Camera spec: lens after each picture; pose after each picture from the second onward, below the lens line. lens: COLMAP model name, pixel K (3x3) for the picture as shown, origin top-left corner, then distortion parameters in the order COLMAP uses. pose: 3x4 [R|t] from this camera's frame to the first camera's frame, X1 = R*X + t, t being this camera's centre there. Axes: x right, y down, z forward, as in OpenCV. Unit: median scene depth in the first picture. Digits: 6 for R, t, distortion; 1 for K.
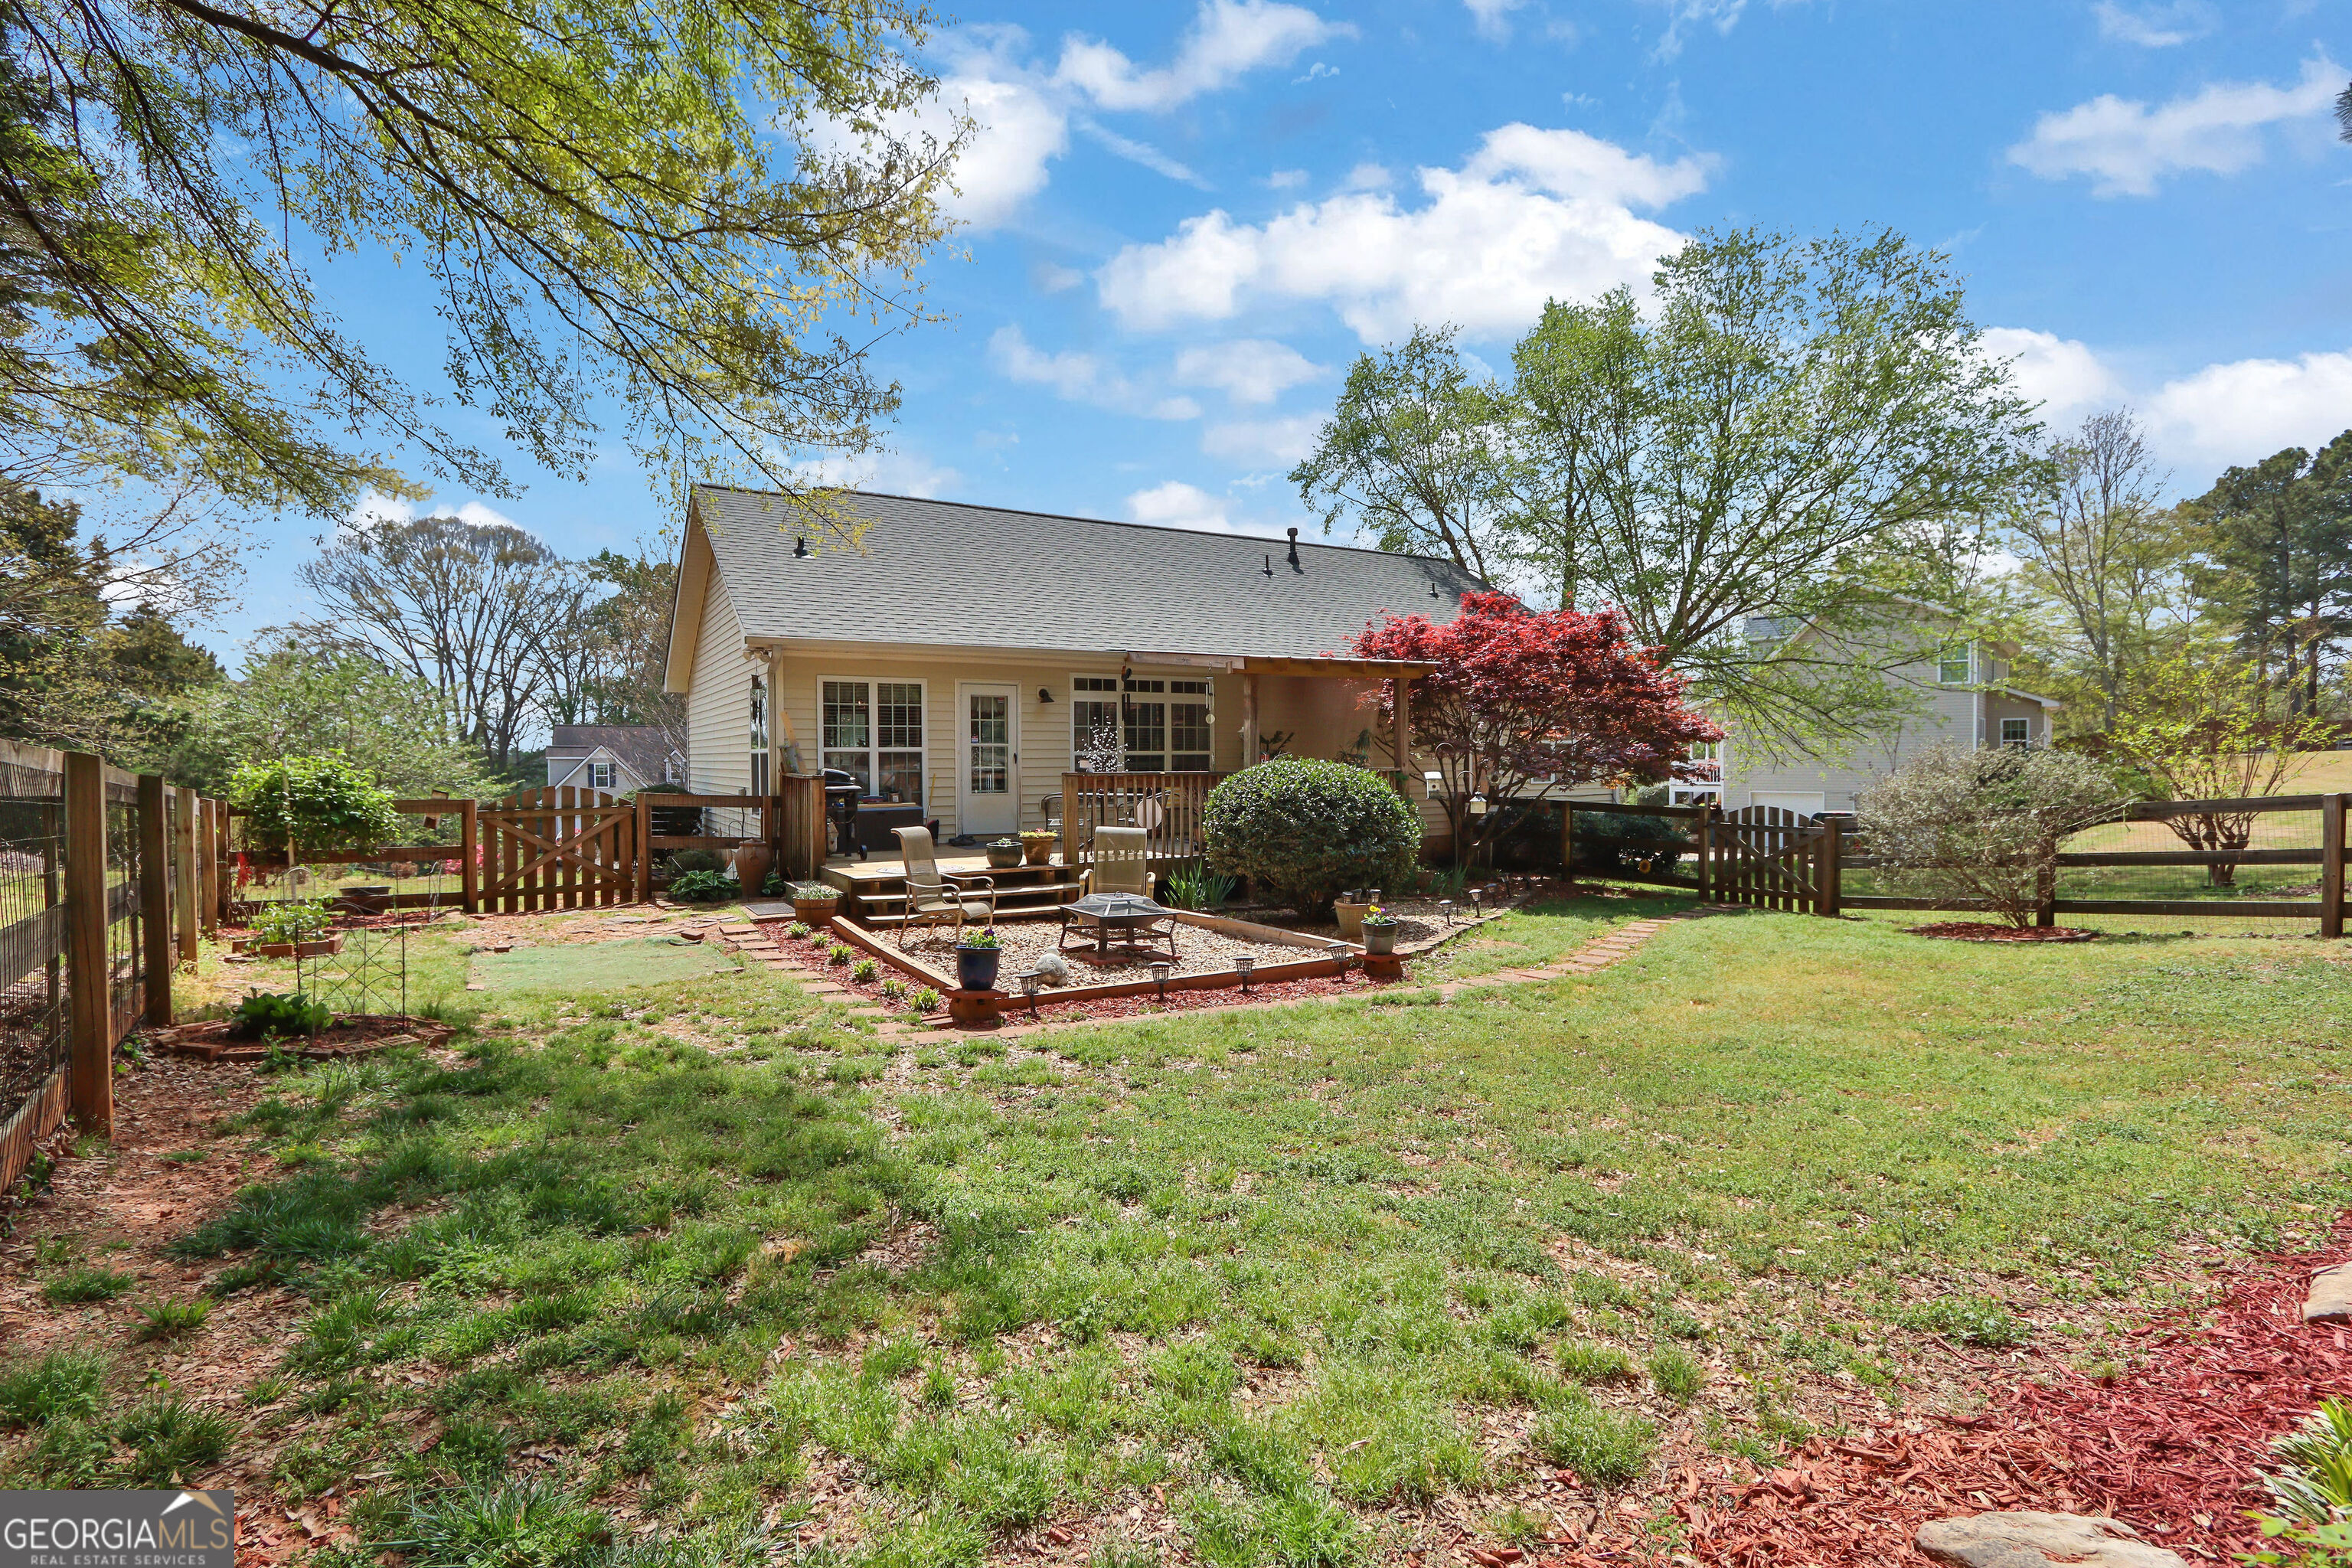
lens RADIAL K [[1091.8, 0, 1171.8], [0, 1091.8, 774.7], [0, 0, 1]] dist [-0.014550, 0.000468]
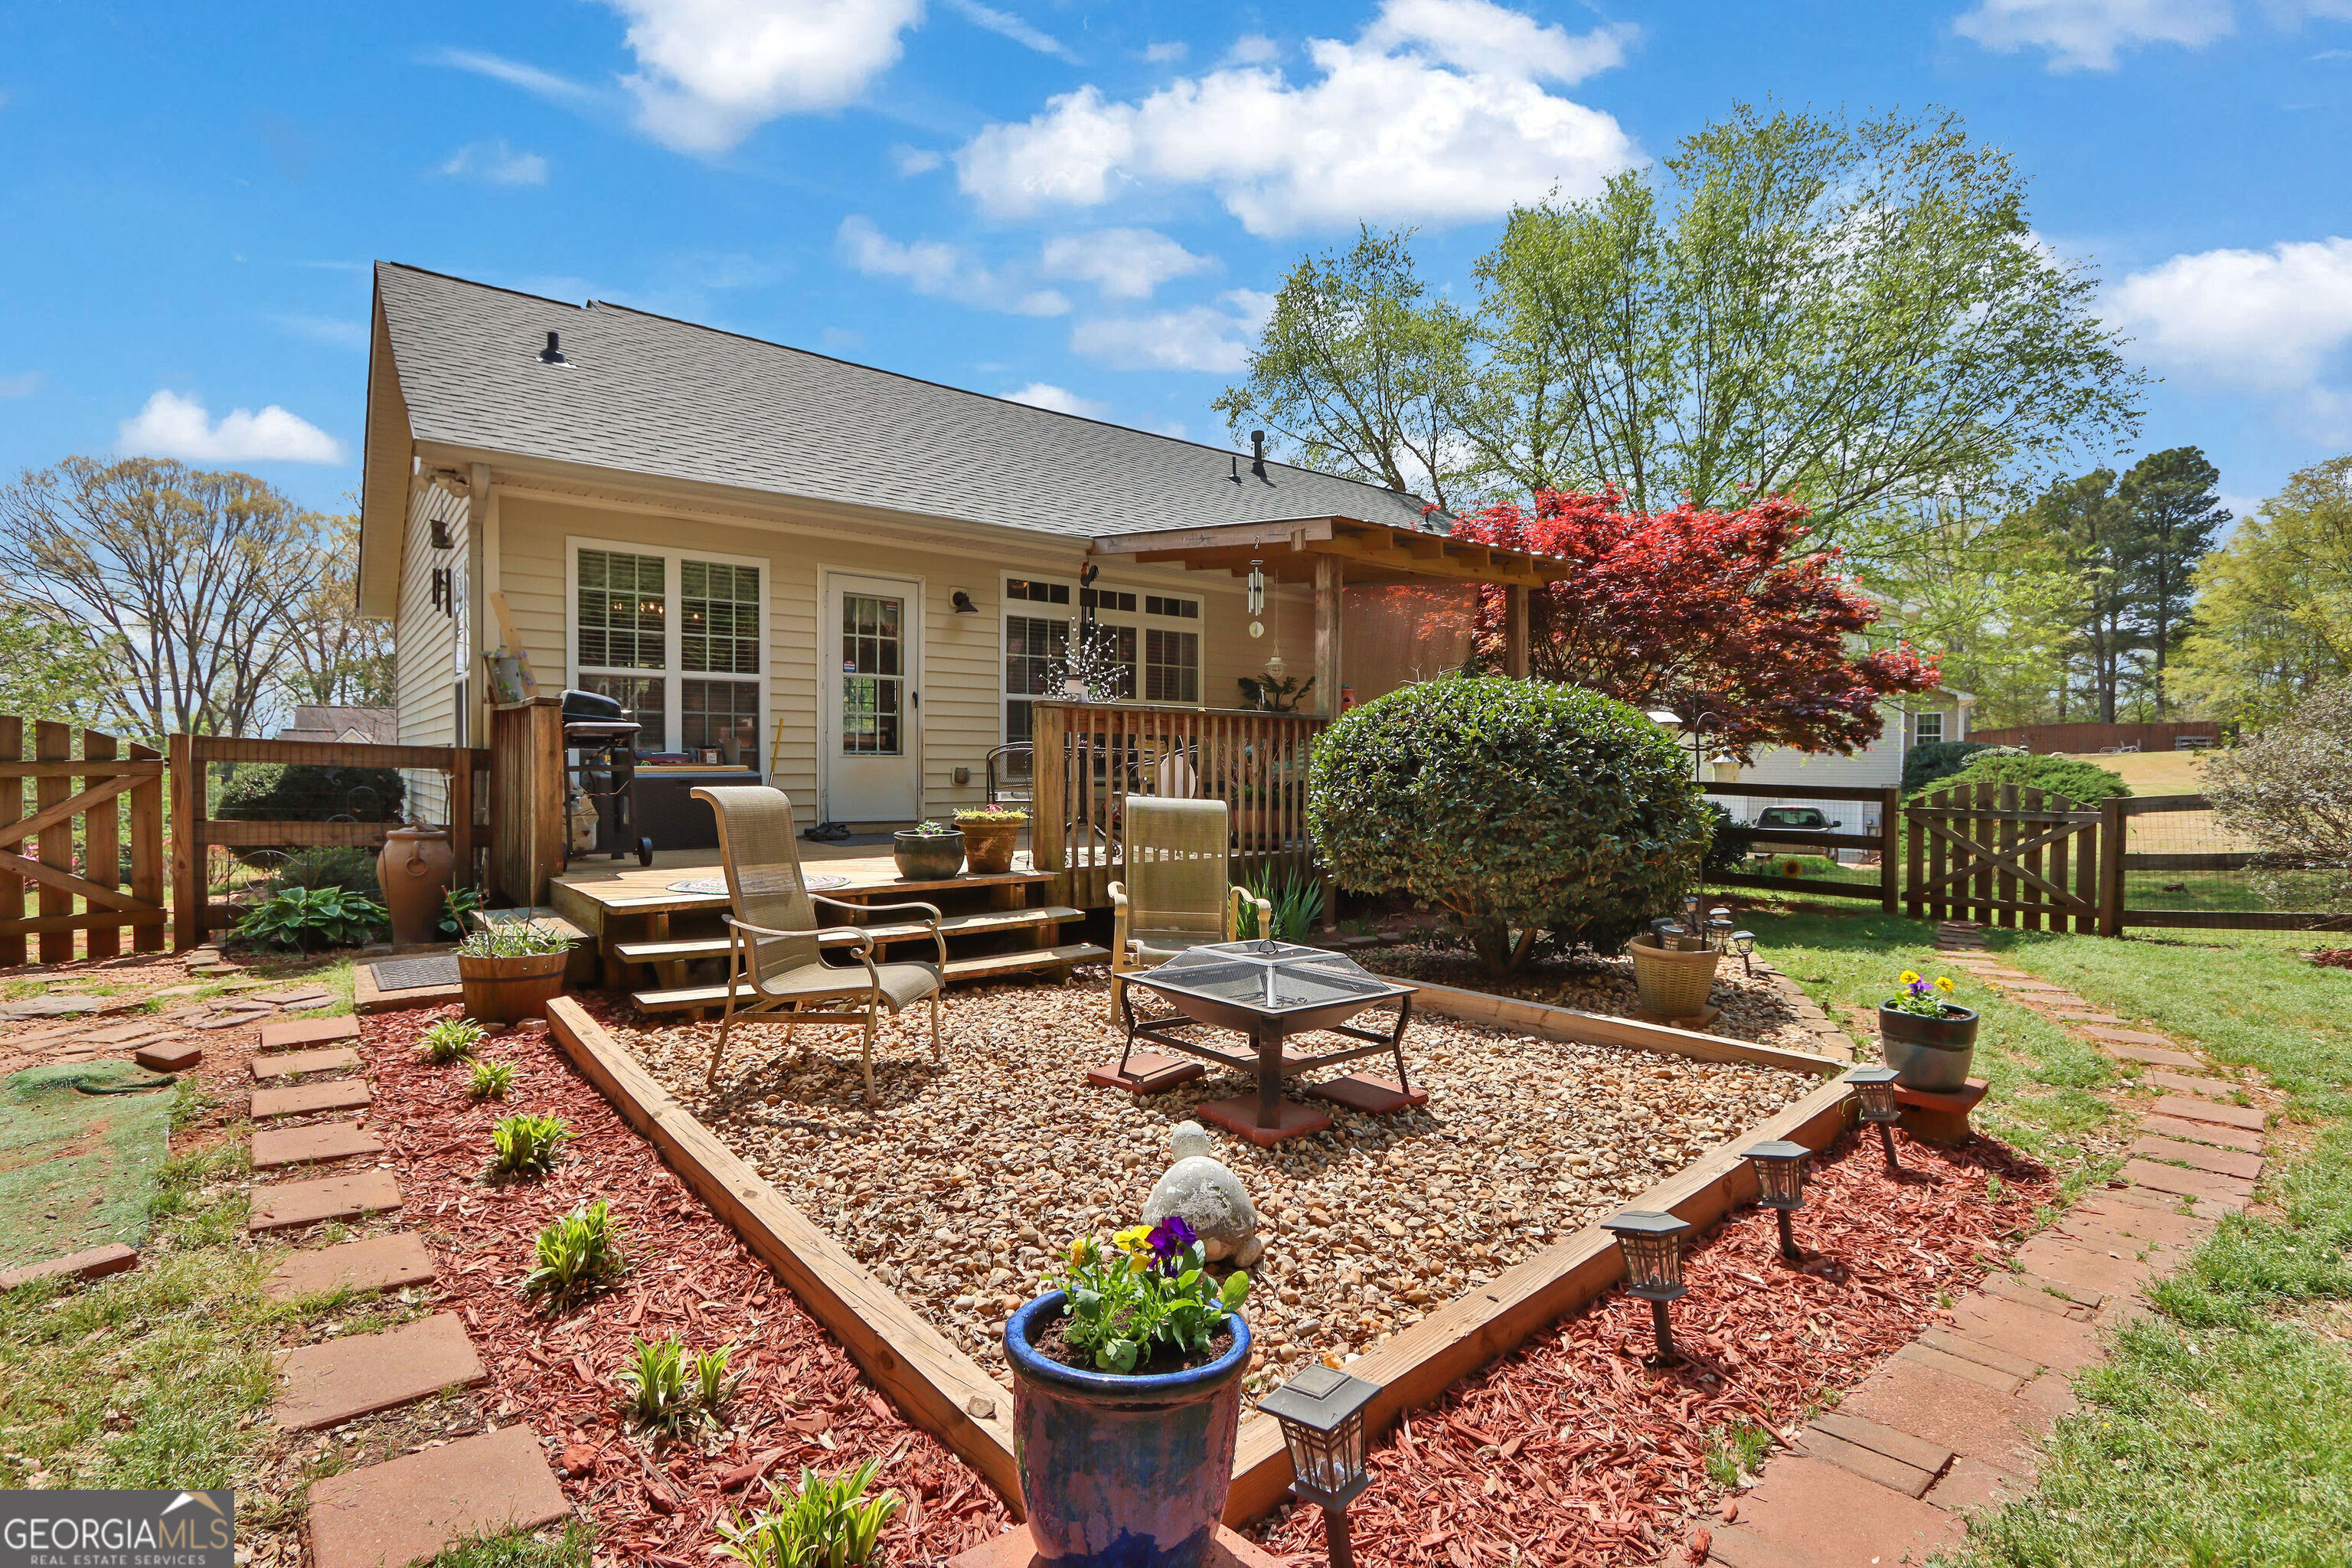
lens RADIAL K [[1091.8, 0, 1171.8], [0, 1091.8, 774.7], [0, 0, 1]] dist [-0.014550, 0.000468]
pose [[0.989377, 0.006728, 0.145220, -0.093379], [-0.006494, 0.999977, -0.002084, 0.029310], [-0.145231, 0.001119, 0.989397, 0.383857]]
